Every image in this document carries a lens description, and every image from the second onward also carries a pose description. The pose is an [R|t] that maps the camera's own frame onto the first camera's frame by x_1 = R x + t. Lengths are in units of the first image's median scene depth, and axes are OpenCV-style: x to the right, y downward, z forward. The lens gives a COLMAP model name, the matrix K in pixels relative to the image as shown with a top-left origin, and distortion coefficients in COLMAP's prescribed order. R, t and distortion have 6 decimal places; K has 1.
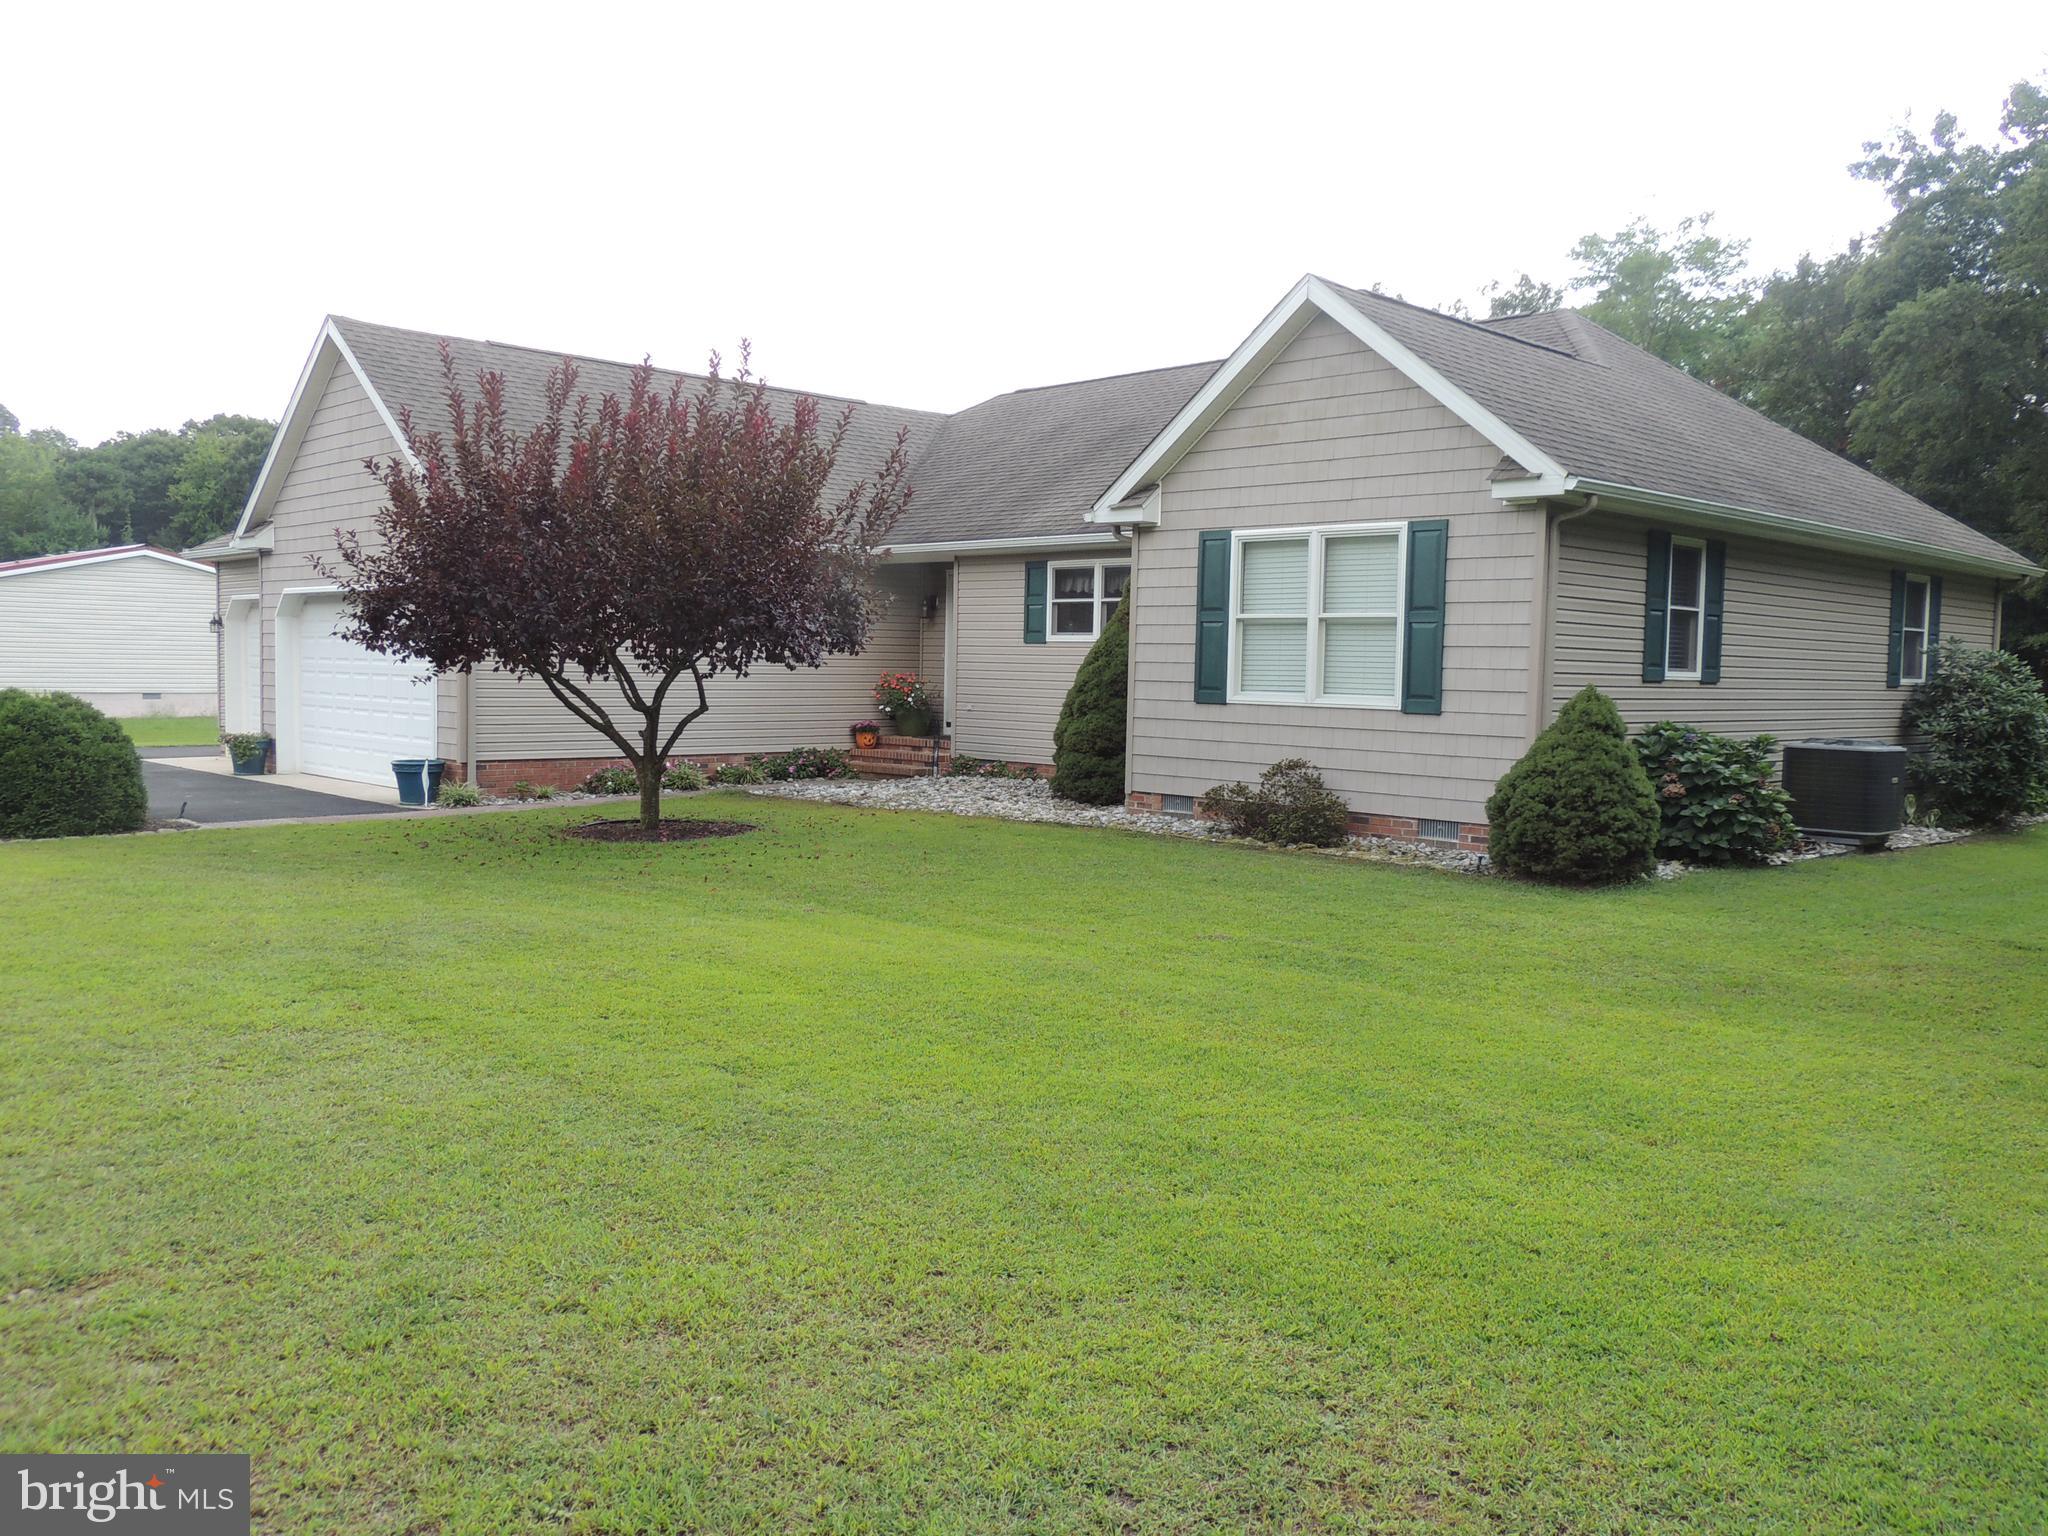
lens RADIAL K [[1643.3, 0, 1017.4], [0, 1643.3, 771.6], [0, 0, 1]] dist [-0.005722, -0.002332]
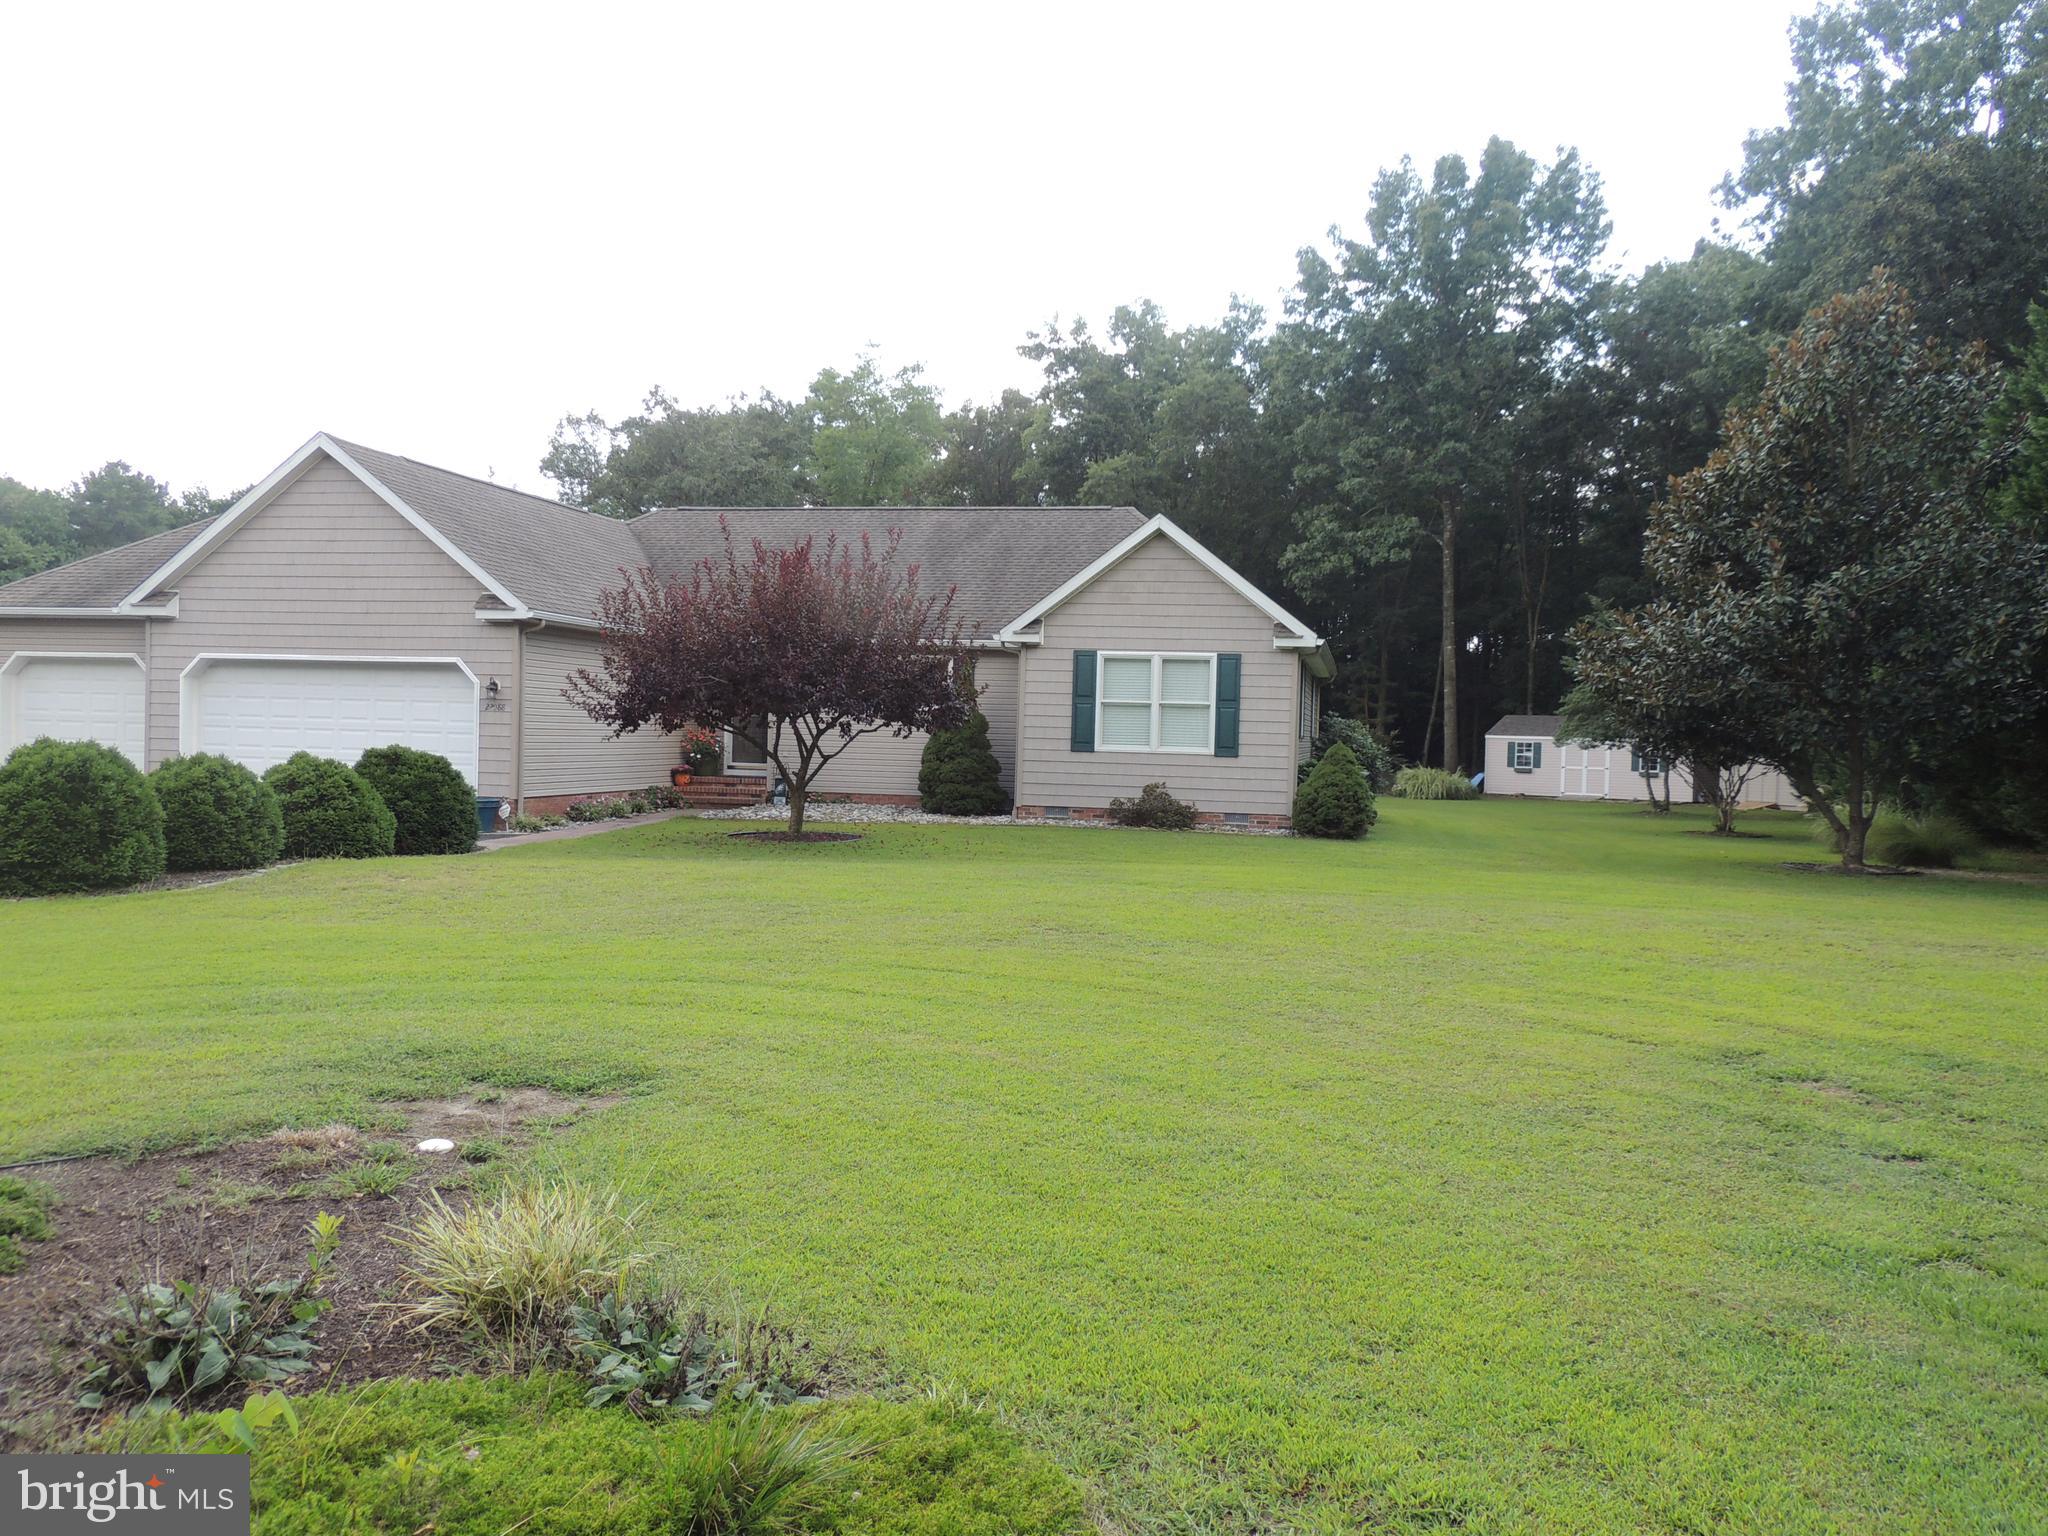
lens RADIAL K [[1643.3, 0, 1017.4], [0, 1643.3, 771.6], [0, 0, 1]] dist [-0.005722, -0.002332]
pose [[0.828688, -0.011732, 0.559588, -0.910140], [0.026390, 0.999487, -0.018125, 0.008458], [-0.559088, 0.029788, 0.828573, -0.377767]]
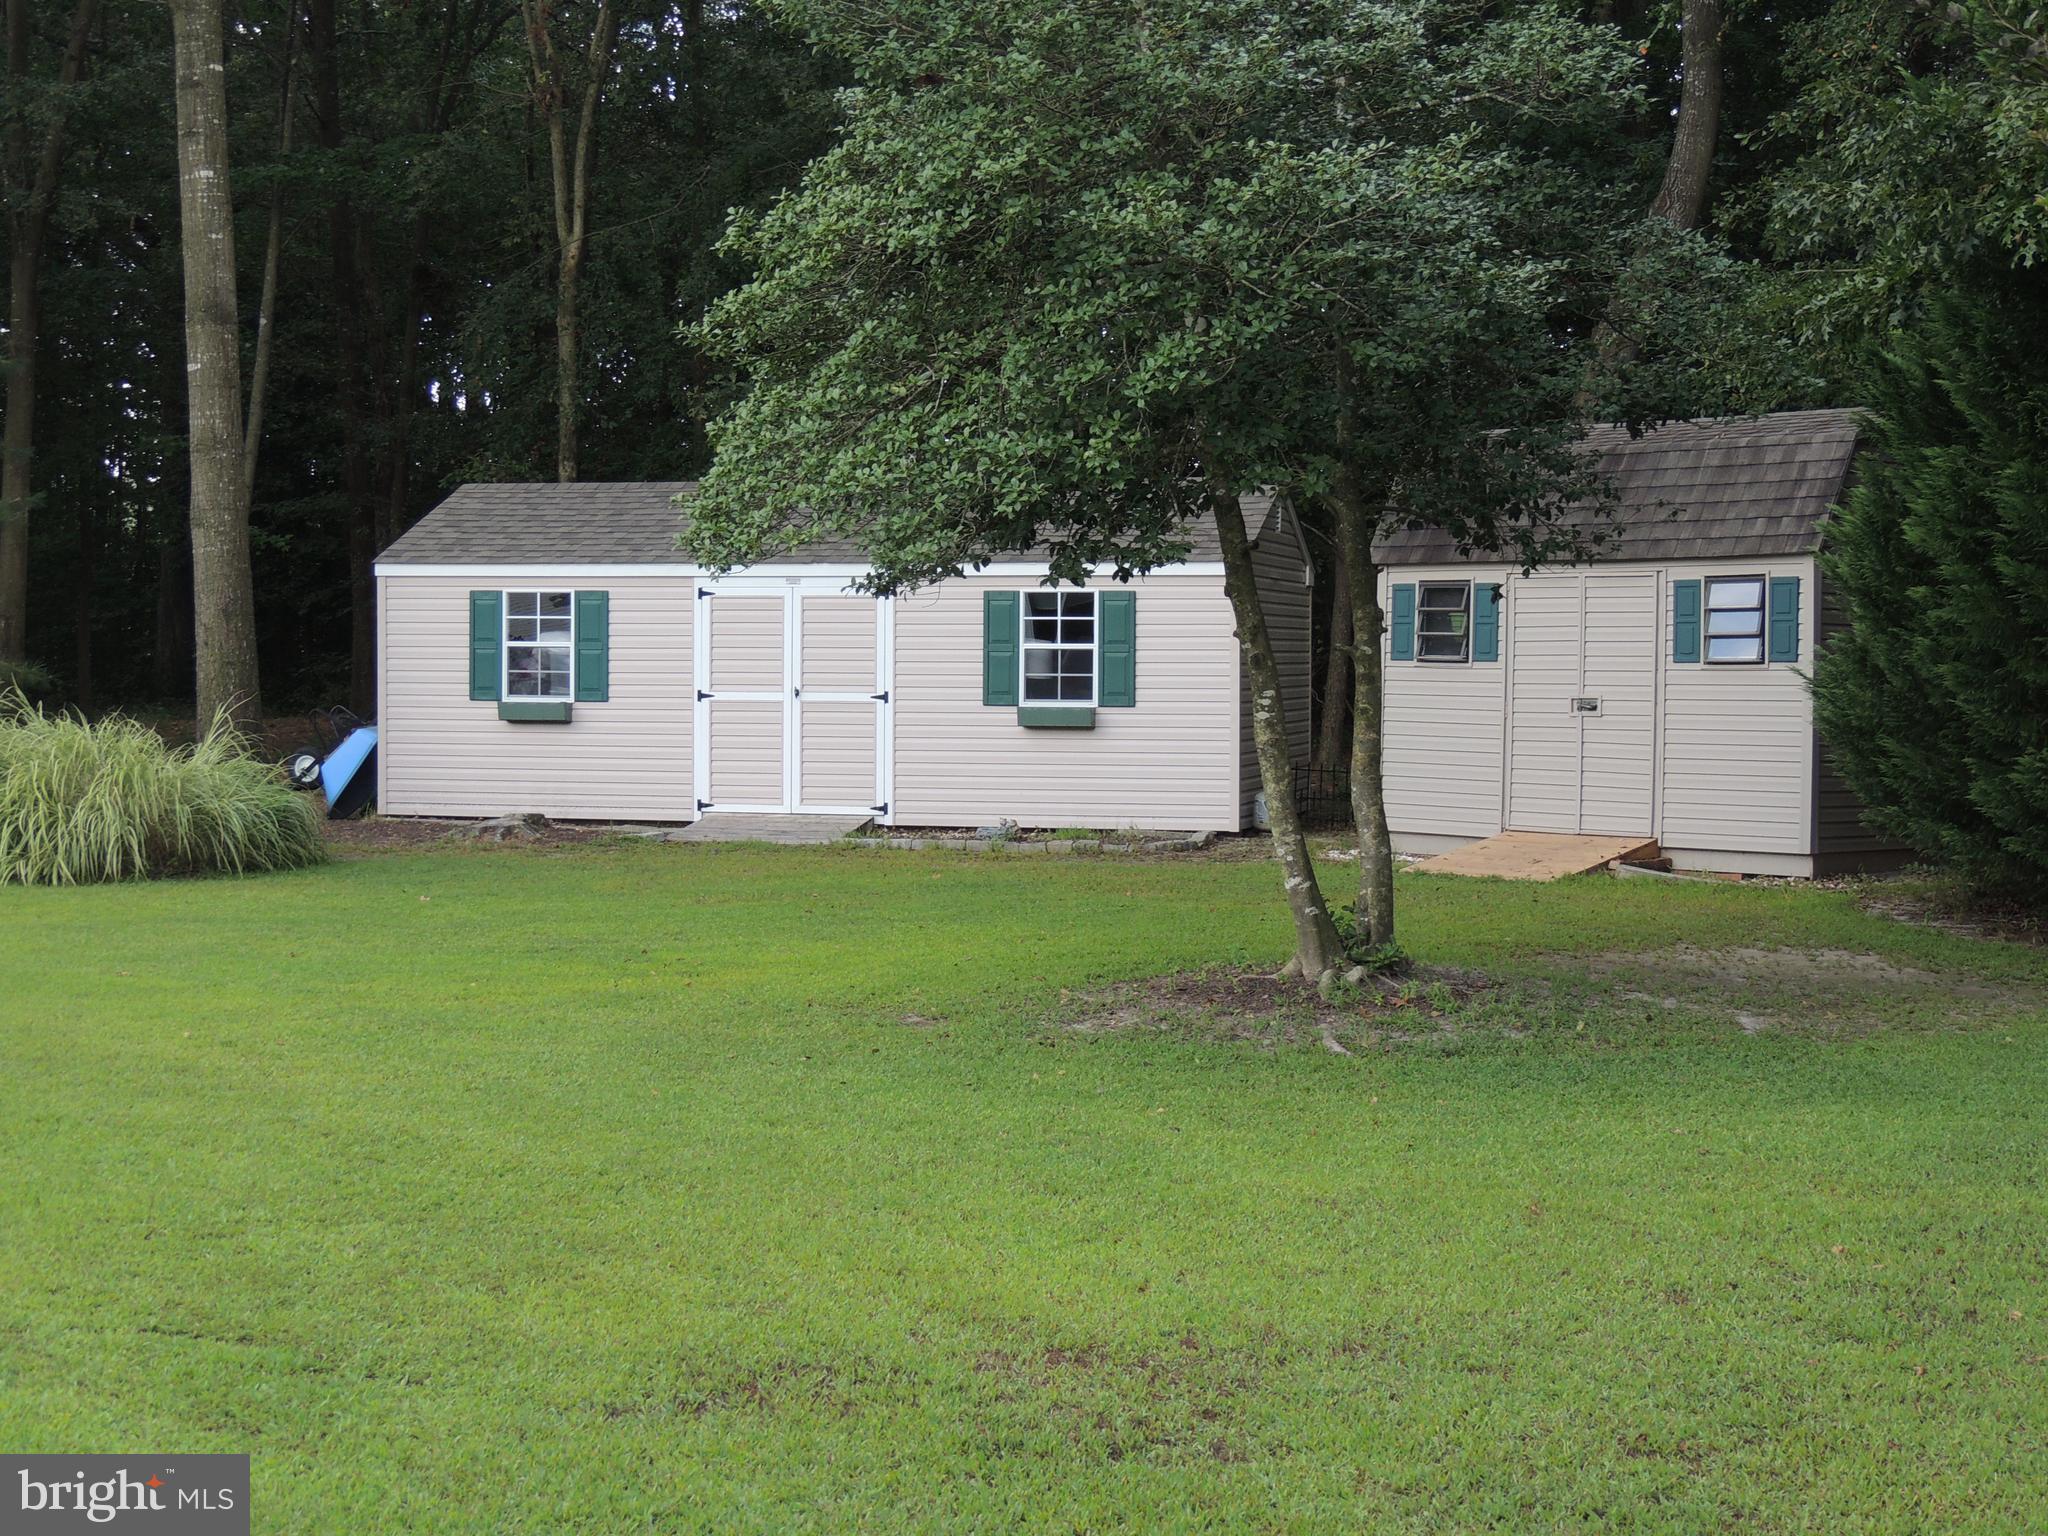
lens RADIAL K [[3569.4, 0, 1024.0], [0, 3569.4, 768.0], [0, 0, 1]] dist [-0.324097, 0.054115]
pose [[0.524385, -0.045539, 0.850262, 0.835679], [0.059282, 0.998098, 0.016896, -0.021633], [-0.849415, 0.041545, 0.526088, 0.998271]]
